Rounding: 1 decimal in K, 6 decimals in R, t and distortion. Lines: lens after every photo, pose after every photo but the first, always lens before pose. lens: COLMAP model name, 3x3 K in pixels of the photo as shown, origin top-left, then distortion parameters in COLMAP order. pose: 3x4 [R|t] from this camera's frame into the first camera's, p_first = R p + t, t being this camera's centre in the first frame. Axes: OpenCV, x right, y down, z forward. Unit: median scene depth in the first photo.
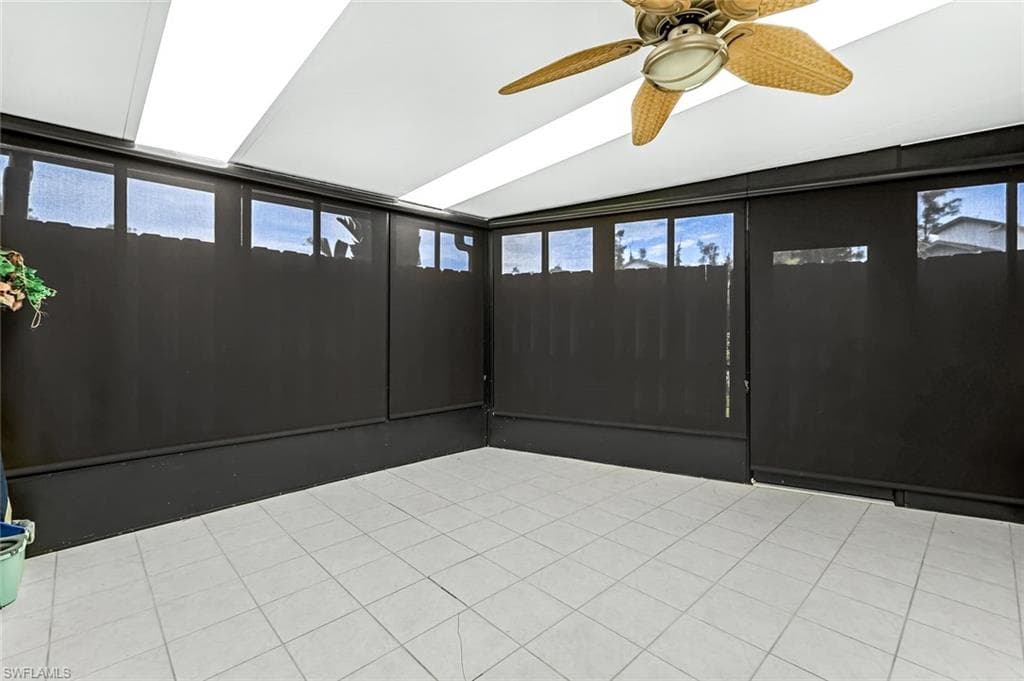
lens RADIAL K [[451.7, 0, 513.5], [0, 451.7, 332.4], [0, 0, 1]] dist [0.003248, 0.000445]
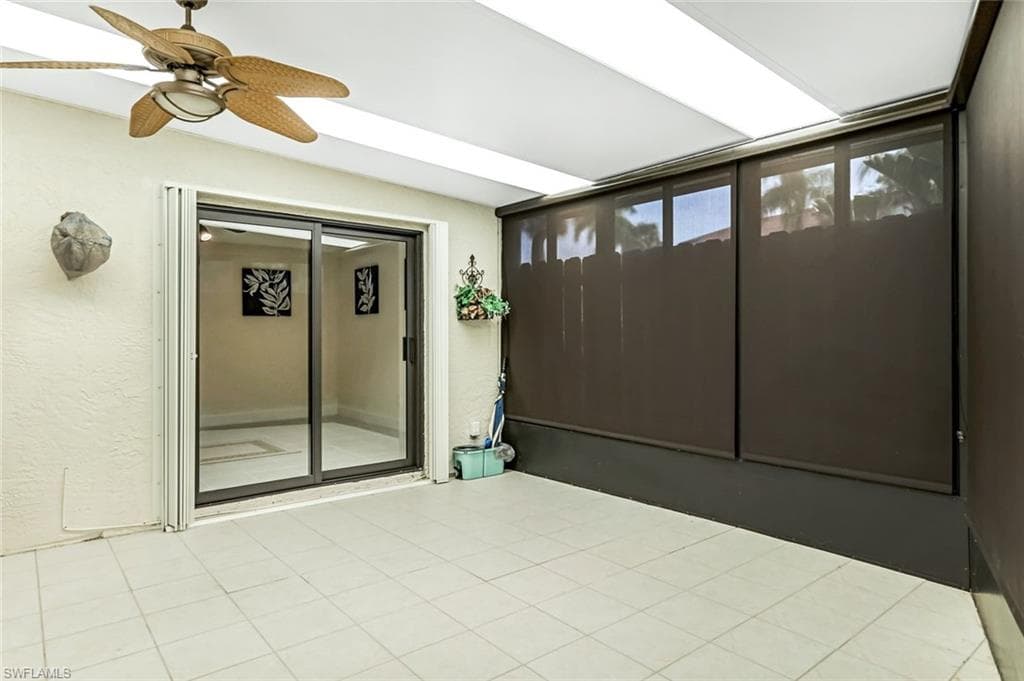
lens RADIAL K [[622.5, 0, 511.1], [0, 622.5, 327.1], [0, 0, 1]] dist [0.005646, 0.001117]
pose [[-0.084591, -0.009281, -0.996373, 0.809142], [-0.007805, 0.999932, -0.008652, -0.000721], [0.996385, 0.007045, -0.084658, 0.809172]]
